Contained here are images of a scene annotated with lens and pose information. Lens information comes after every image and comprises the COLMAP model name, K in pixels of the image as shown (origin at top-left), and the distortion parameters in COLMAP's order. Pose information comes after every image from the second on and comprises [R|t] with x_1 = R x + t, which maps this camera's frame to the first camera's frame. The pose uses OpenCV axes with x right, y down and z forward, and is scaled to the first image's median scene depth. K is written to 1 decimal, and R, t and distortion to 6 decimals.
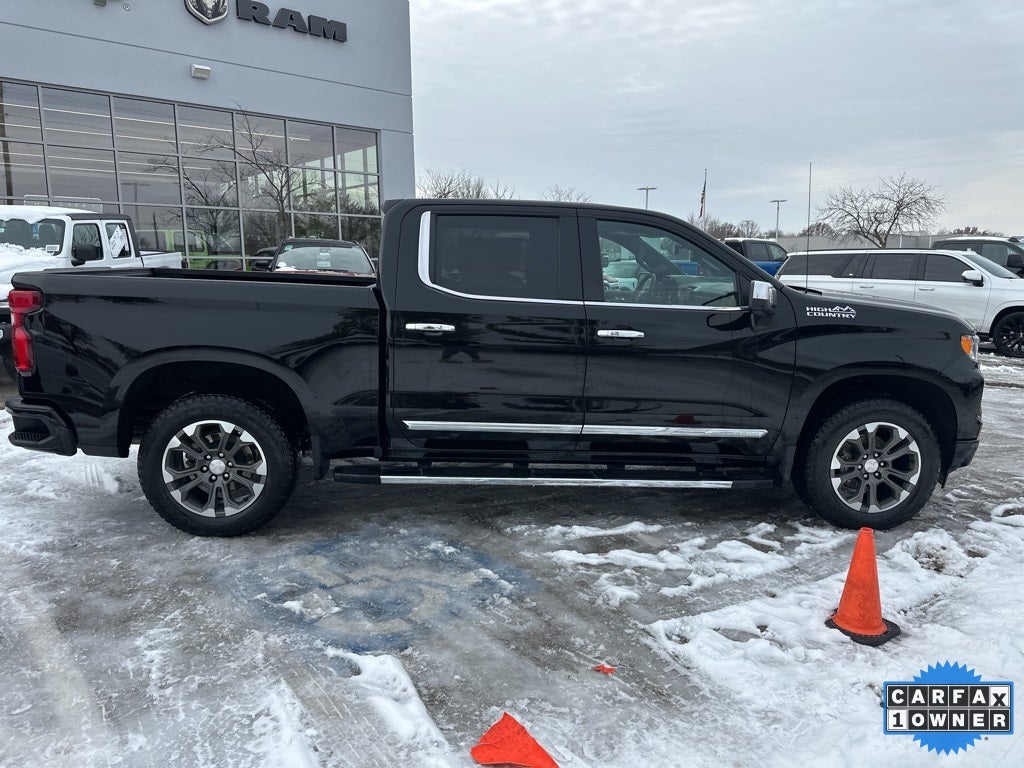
lens RADIAL K [[716.4, 0, 510.1], [0, 716.4, 386.7], [0, 0, 1]] dist [0.049927, -0.058052]
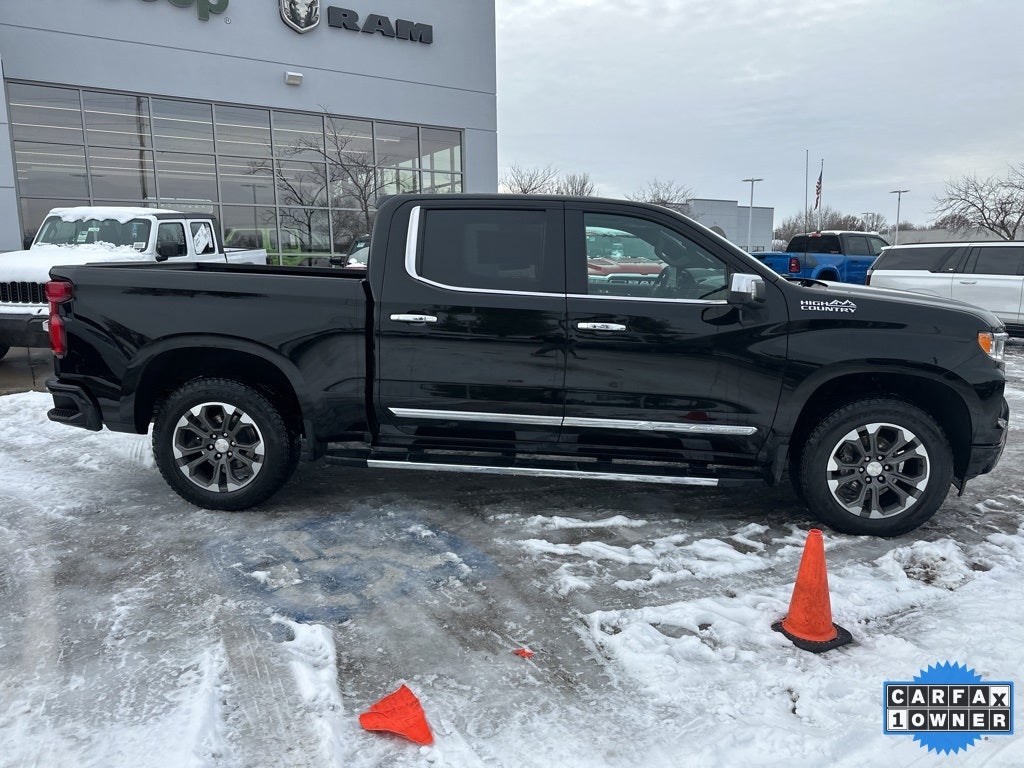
lens RADIAL K [[713.6, 0, 509.6], [0, 713.6, 387.3], [0, 0, 1]] dist [0.065328, -0.078886]
pose [[0.989253, 0.022691, -0.144445, 0.172259], [-0.021846, 0.999734, 0.007430, 0.006385], [0.144575, -0.004195, 0.989485, -0.004073]]
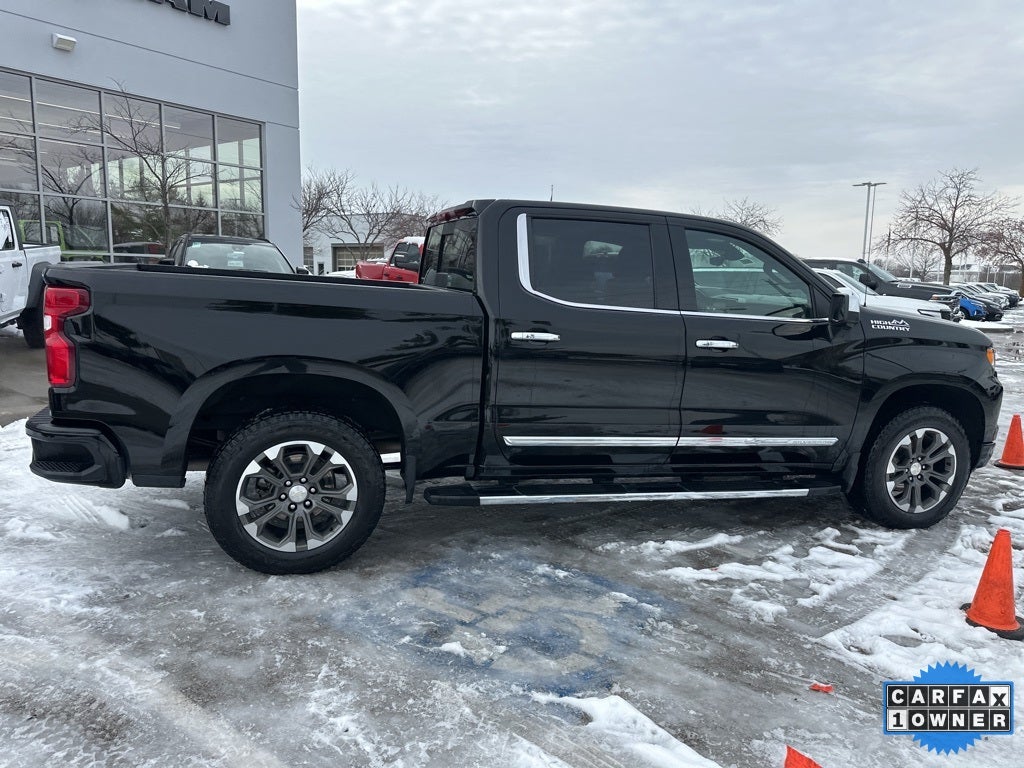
lens RADIAL K [[716.4, 0, 510.1], [0, 716.4, 386.7], [0, 0, 1]] dist [0.049927, -0.058052]
pose [[0.975737, -0.006651, 0.218846, -0.341127], [0.008997, 0.999912, -0.009727, -0.007926], [-0.218762, 0.011460, 0.975711, 0.090867]]
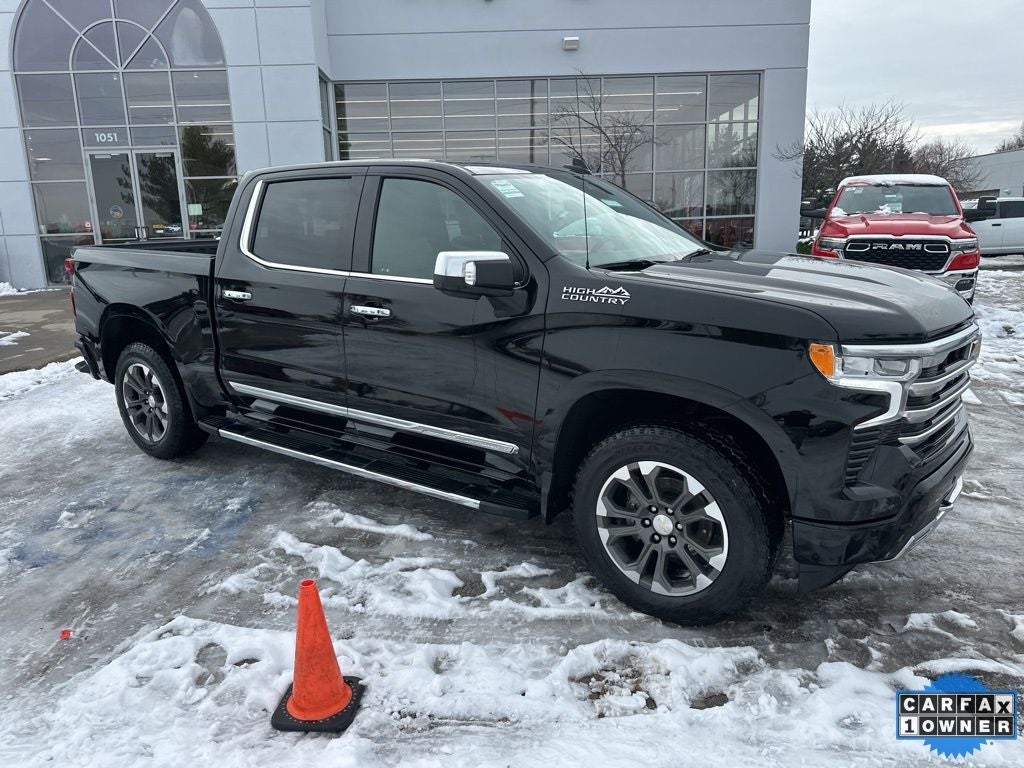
lens RADIAL K [[712.1, 0, 514.7], [0, 712.1, 400.3], [0, 0, 1]] dist [0.073170, -0.098397]
pose [[0.771666, 0.125362, -0.623552, 0.848532], [-0.078824, 0.991675, 0.101824, -0.067085], [0.631125, -0.029424, 0.775123, 0.424684]]
